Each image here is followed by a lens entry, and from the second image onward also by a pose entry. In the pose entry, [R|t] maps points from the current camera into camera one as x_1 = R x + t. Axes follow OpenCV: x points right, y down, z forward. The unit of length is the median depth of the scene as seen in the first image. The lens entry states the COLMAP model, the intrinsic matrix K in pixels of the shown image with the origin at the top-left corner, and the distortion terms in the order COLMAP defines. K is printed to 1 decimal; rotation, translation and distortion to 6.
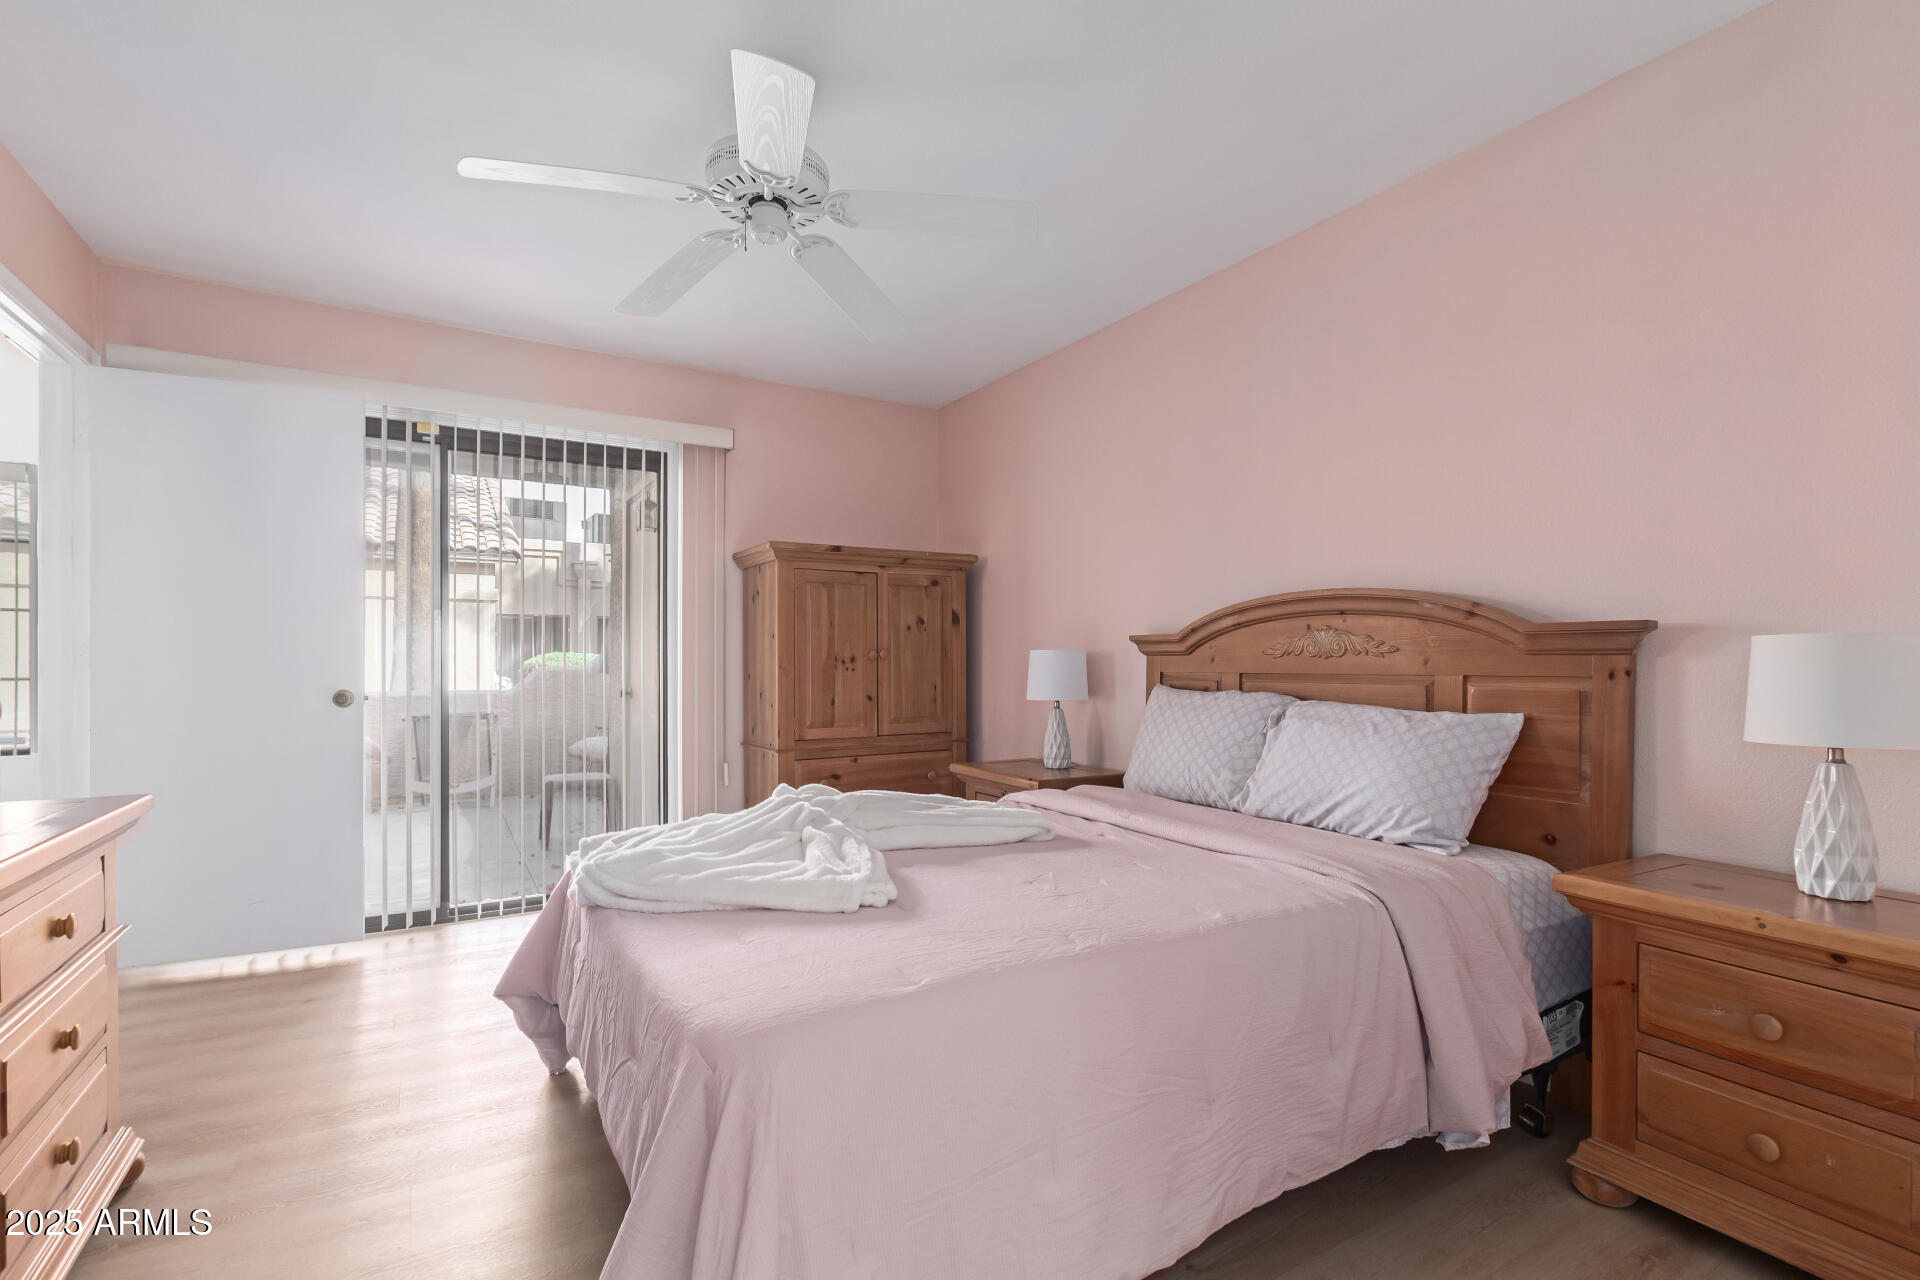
lens RADIAL K [[894.2, 0, 965.7], [0, 894.2, 651.9], [0, 0, 1]] dist [0.009229, -0.000437]
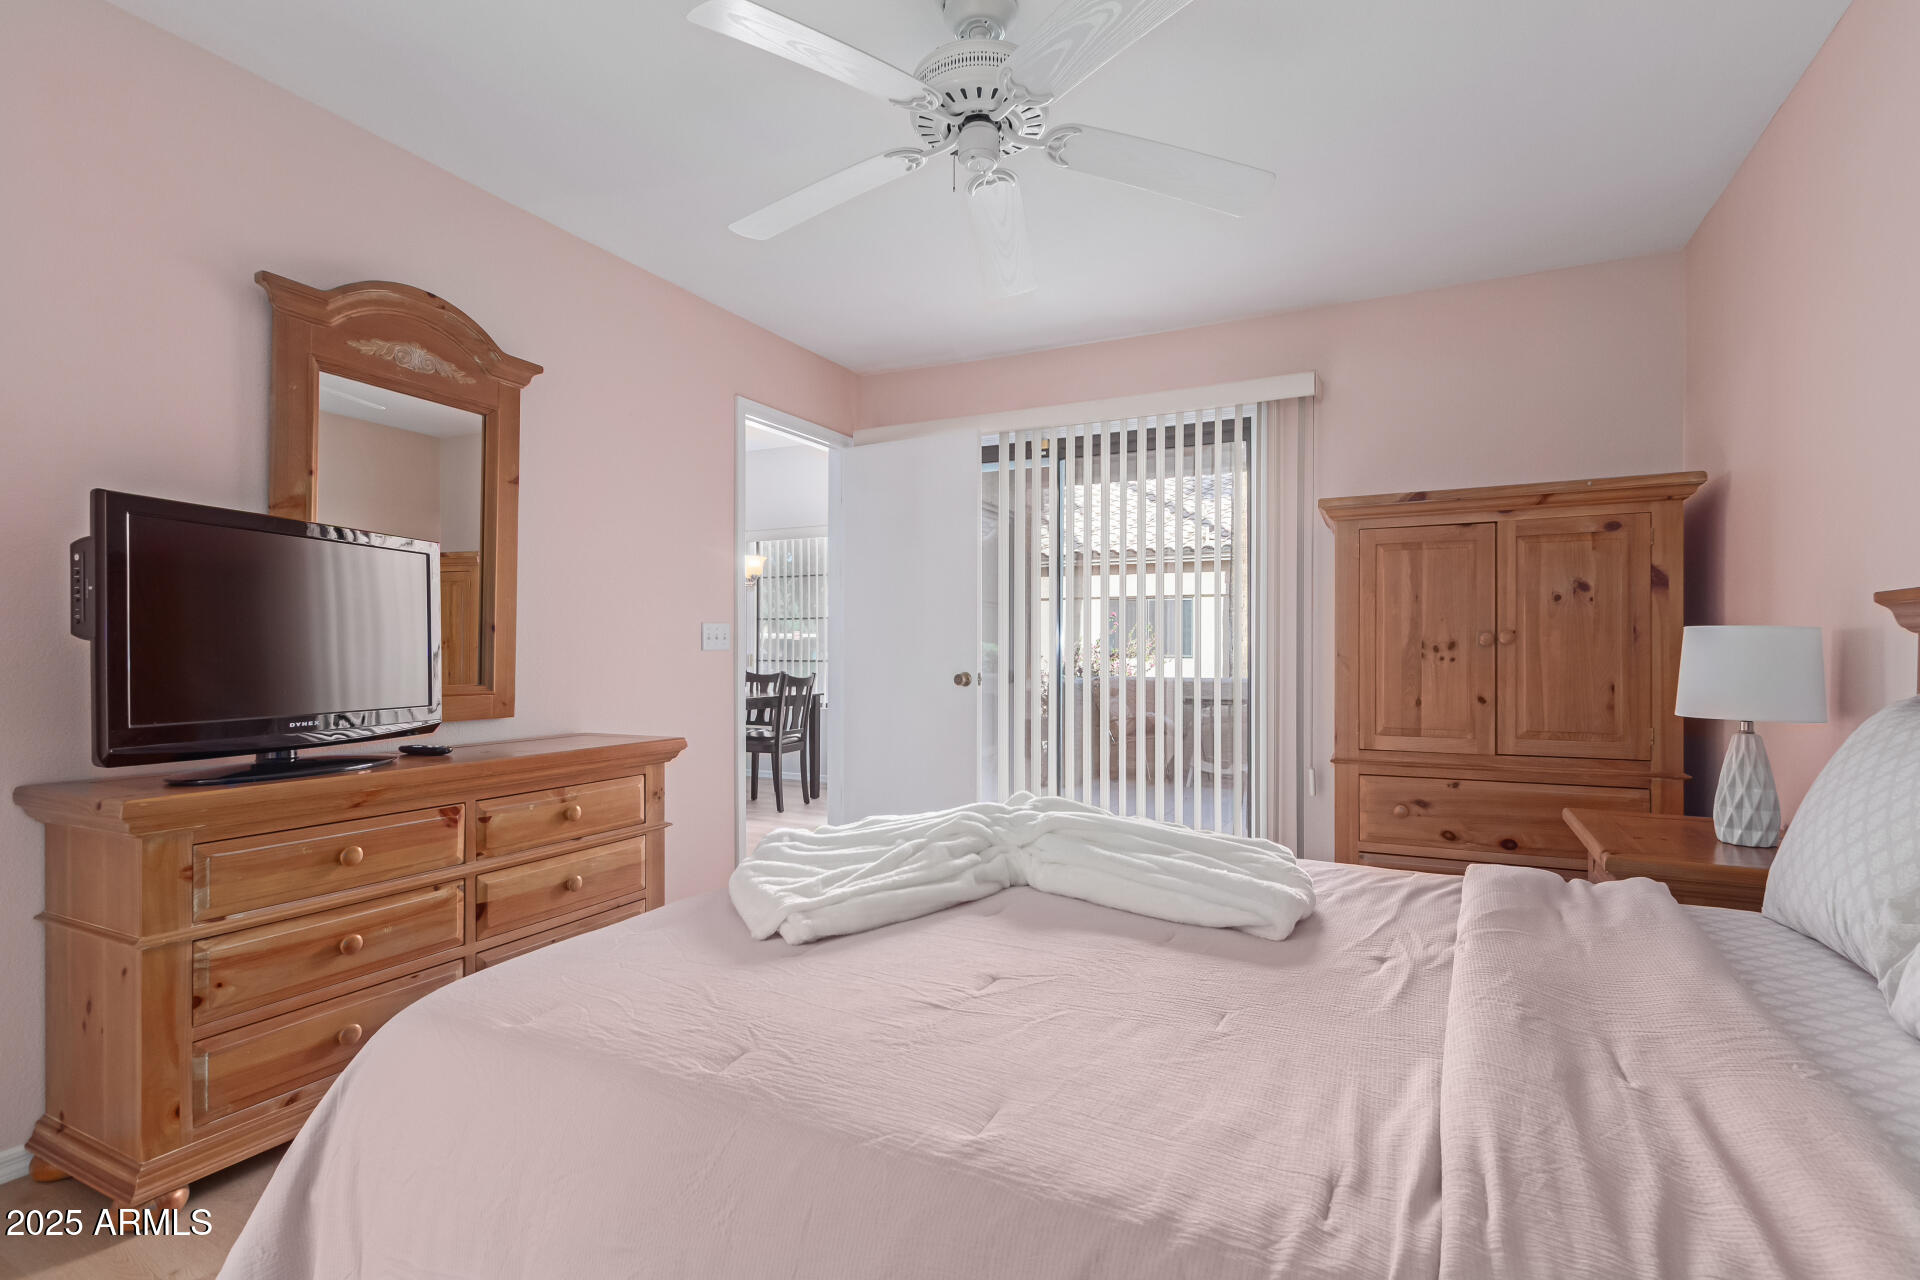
lens RADIAL K [[894.2, 0, 966.6], [0, 894.2, 648.2], [0, 0, 1]] dist [0.009229, -0.000437]
pose [[0.537564, -0.002385, -0.843219, 0.276054], [0.009535, 0.999949, 0.003250, 0.004458], [0.843169, -0.009787, 0.537560, 0.278213]]
